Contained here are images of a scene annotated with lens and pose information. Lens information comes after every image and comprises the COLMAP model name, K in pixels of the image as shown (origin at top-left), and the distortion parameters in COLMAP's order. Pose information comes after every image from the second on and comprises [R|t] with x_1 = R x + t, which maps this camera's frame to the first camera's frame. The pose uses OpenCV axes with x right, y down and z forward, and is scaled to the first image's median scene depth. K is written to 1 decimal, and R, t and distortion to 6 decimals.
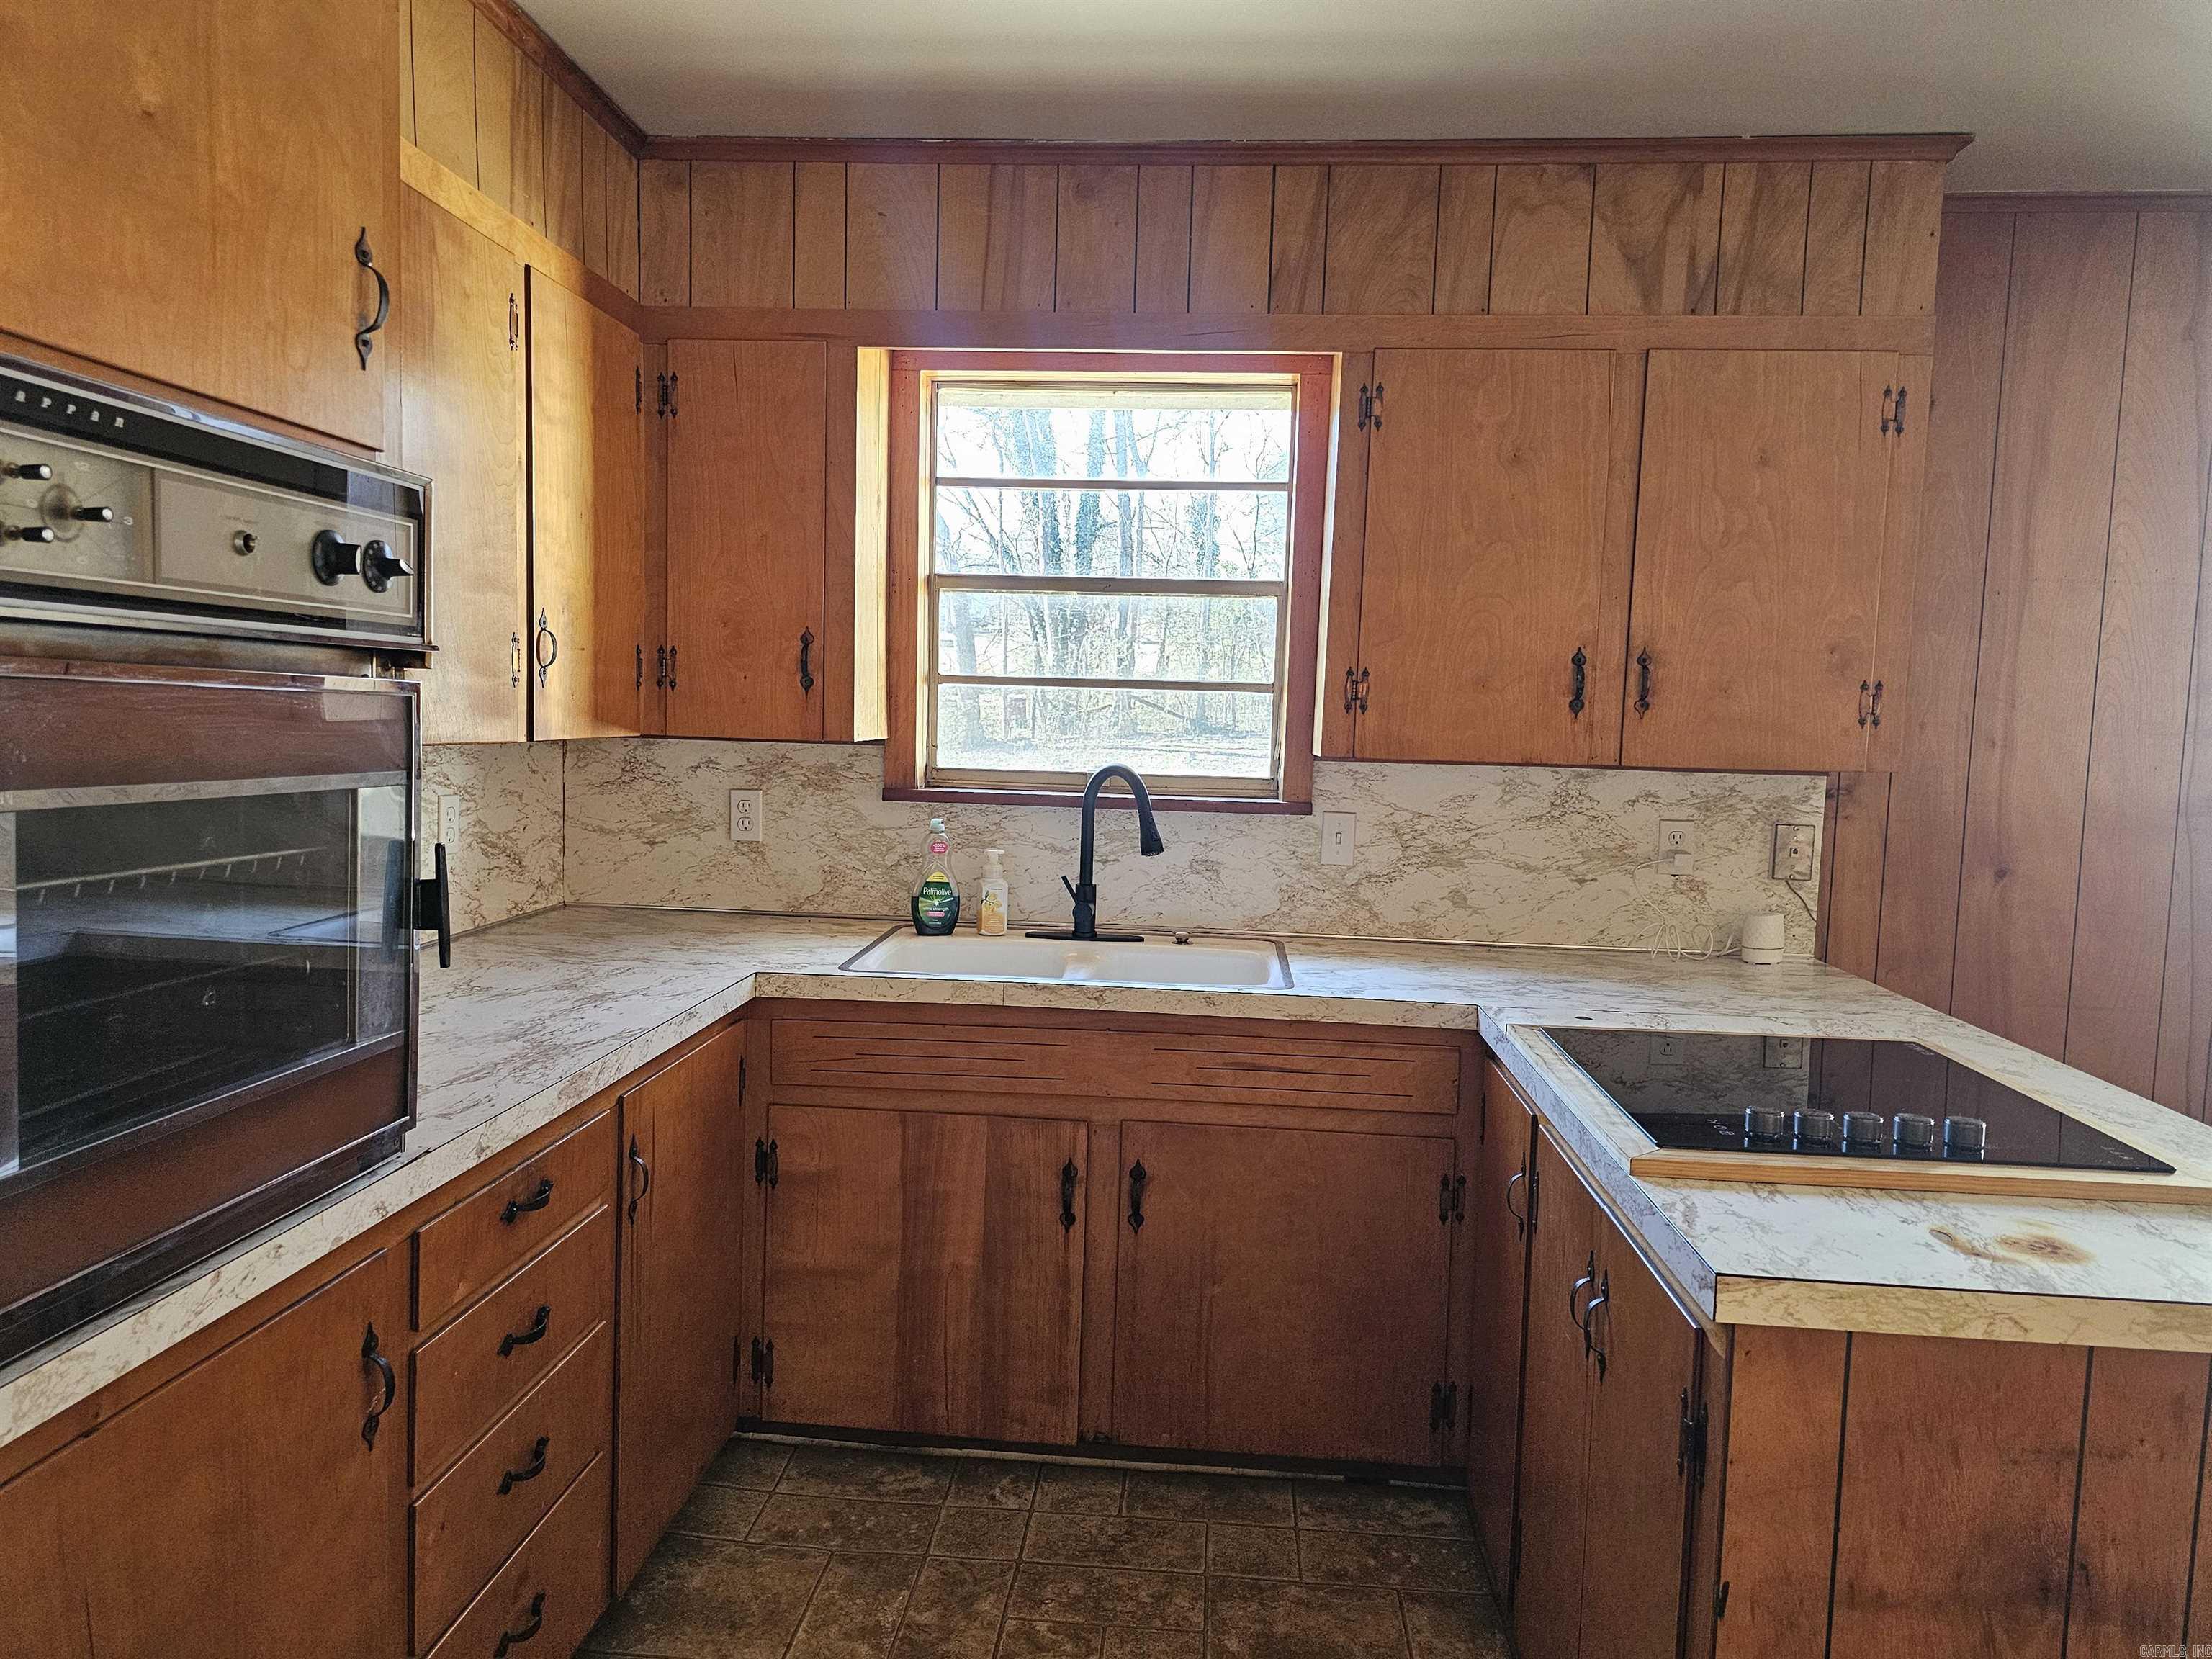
lens RADIAL K [[1511.0, 0, 1102.5], [0, 1511.0, 826.7], [0, 0, 1]] dist [0.049519, -0.041788]
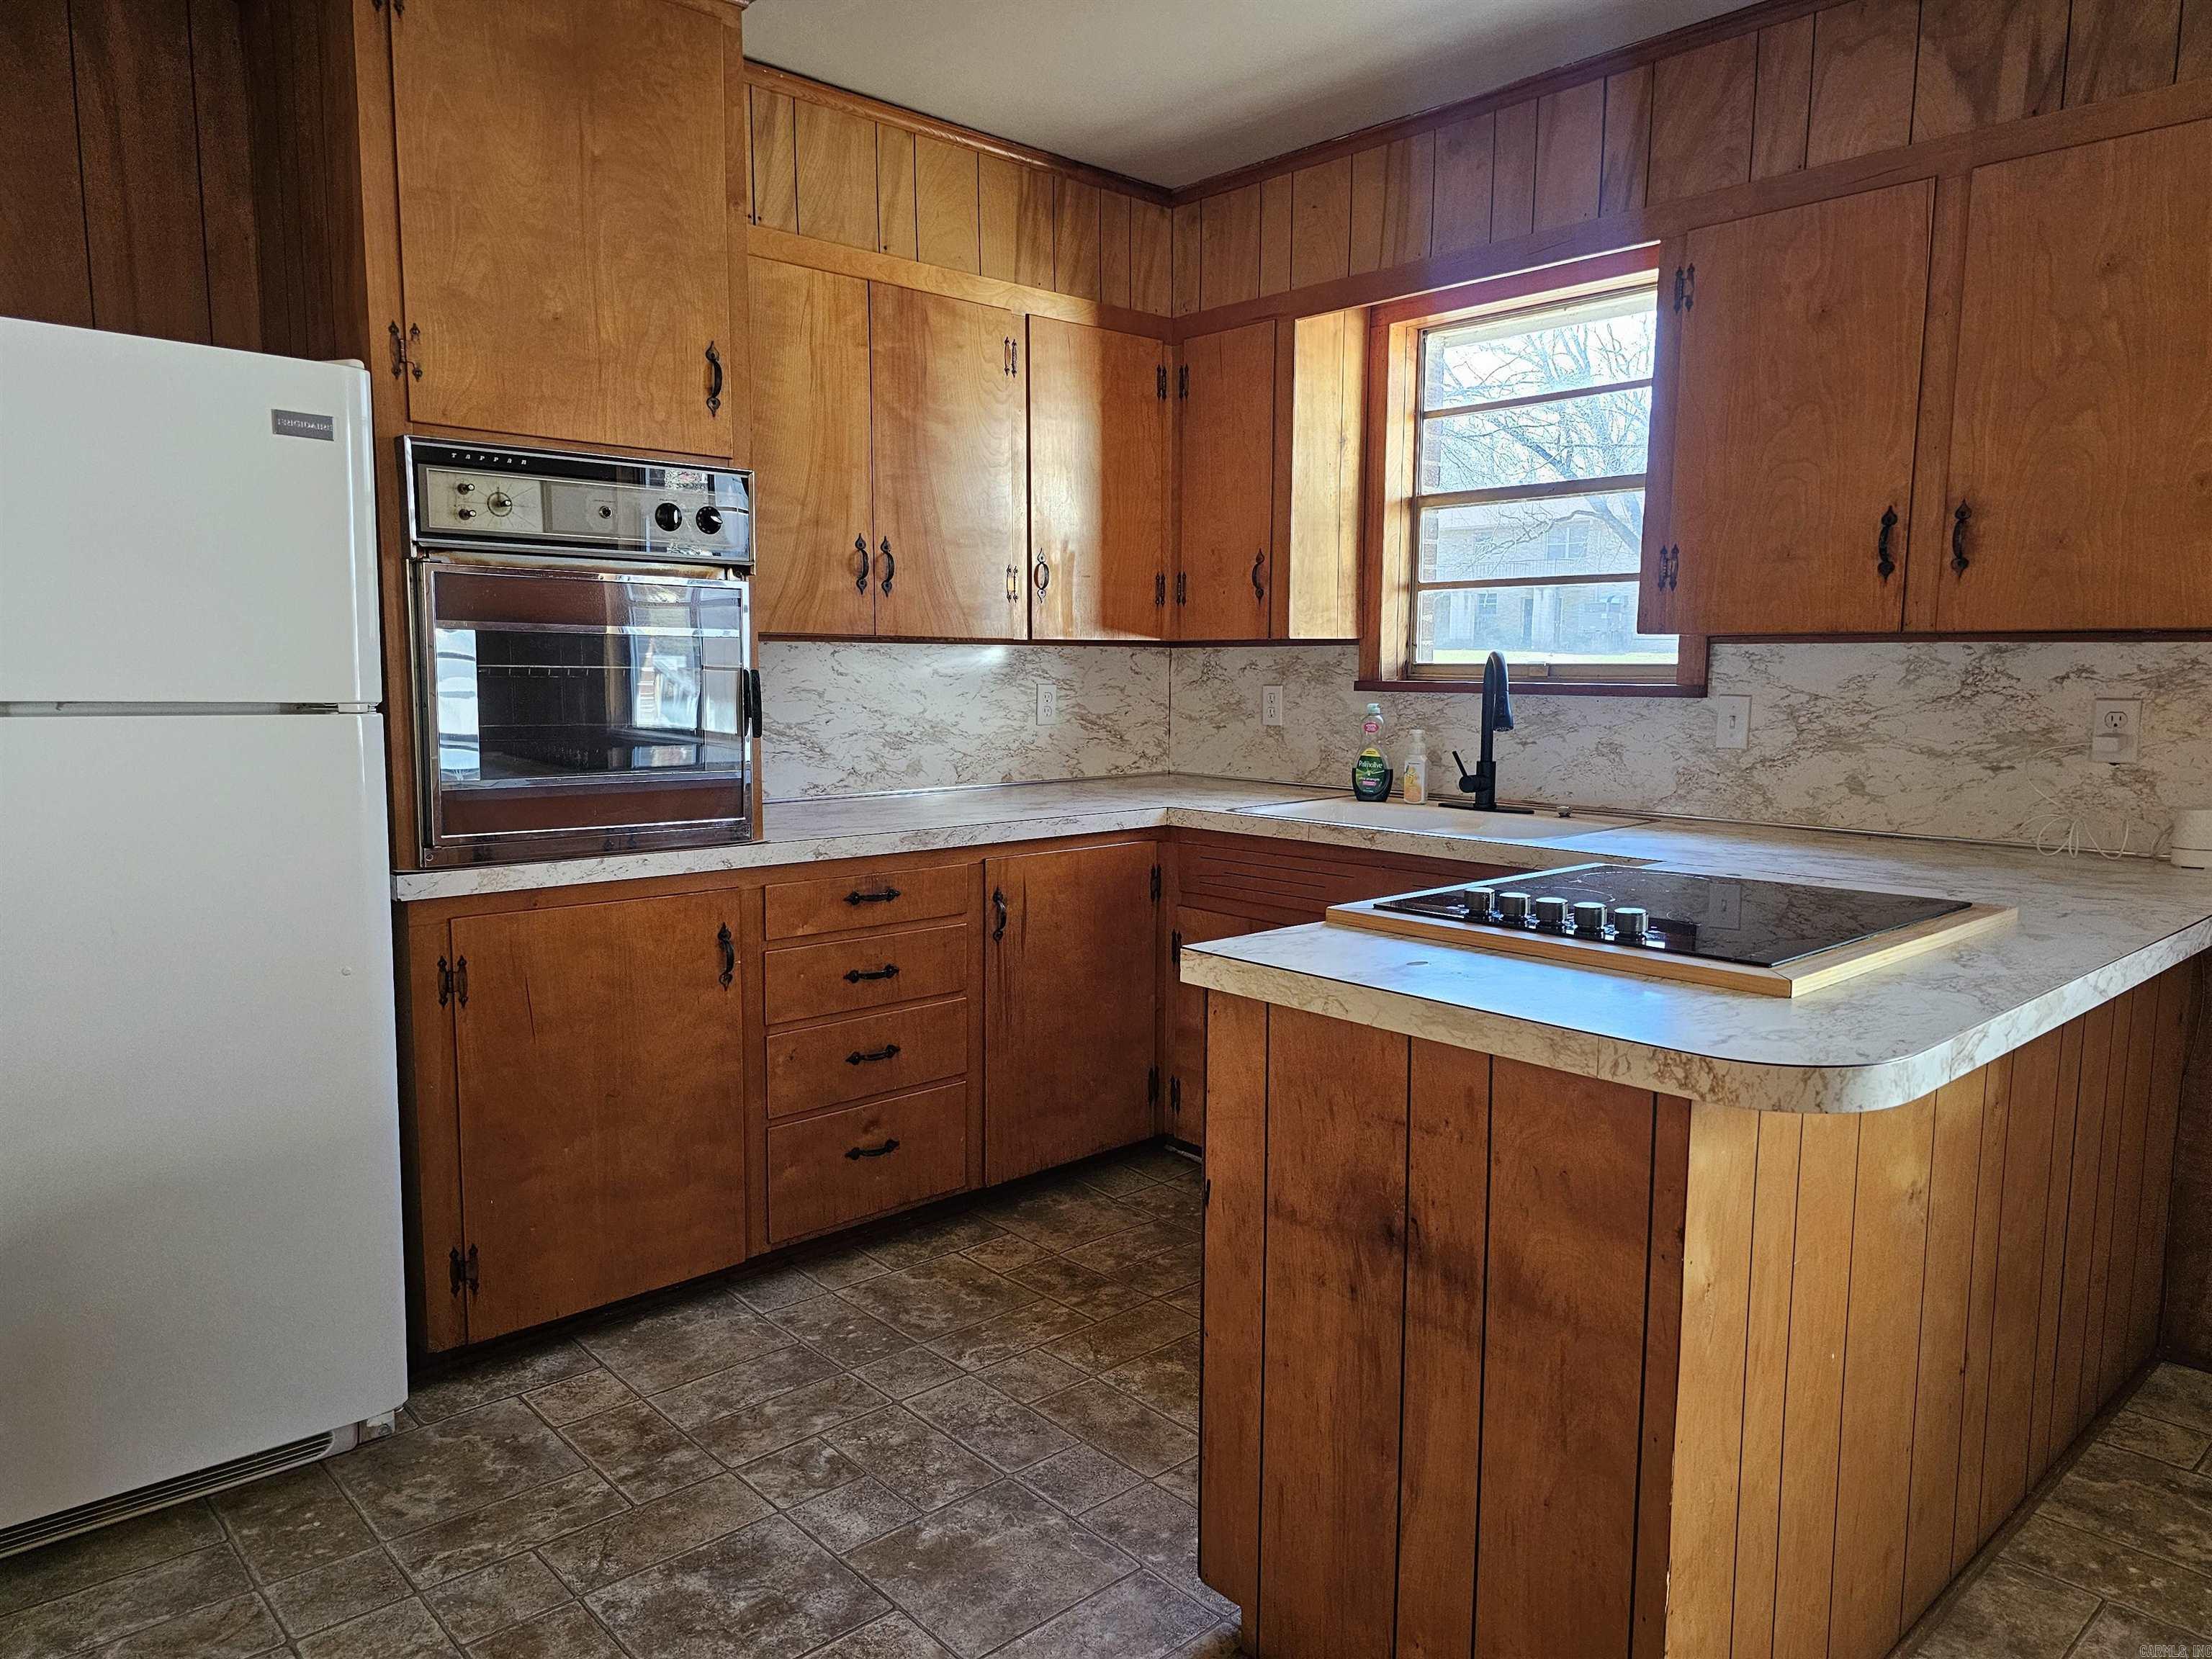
lens RADIAL K [[1511.0, 0, 1104.7], [0, 1511.0, 852.9], [0, 0, 1]] dist [0.049519, -0.041788]
pose [[0.726413, 0.061189, -0.684529, 0.606623], [-0.037368, 0.998072, 0.049562, 0.066092], [0.686242, -0.010423, 0.727299, -0.023664]]
